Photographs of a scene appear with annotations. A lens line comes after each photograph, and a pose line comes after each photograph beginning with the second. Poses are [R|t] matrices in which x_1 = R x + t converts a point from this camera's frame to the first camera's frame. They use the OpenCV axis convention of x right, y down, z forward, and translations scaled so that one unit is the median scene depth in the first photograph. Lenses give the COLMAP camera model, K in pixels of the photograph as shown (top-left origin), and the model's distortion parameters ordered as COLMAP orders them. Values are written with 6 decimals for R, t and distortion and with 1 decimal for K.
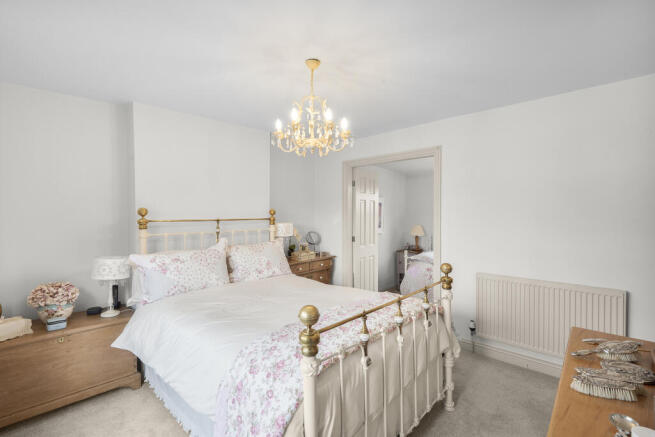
lens RADIAL K [[298.5, 0, 327.5], [0, 298.5, 218.5], [0, 0, 1]] dist [0.000671, 0.000055]
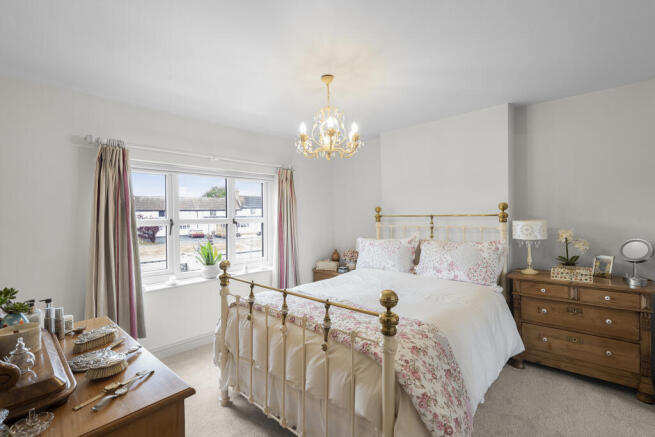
lens RADIAL K [[298.5, 0, 327.5], [0, 298.5, 218.5], [0, 0, 1]] dist [0.000671, 0.000055]
pose [[0.032837, 0.014173, -0.999360, 0.686284], [-0.007068, 0.999878, 0.013949, 0.002521], [0.999436, 0.006605, 0.032933, 0.598360]]
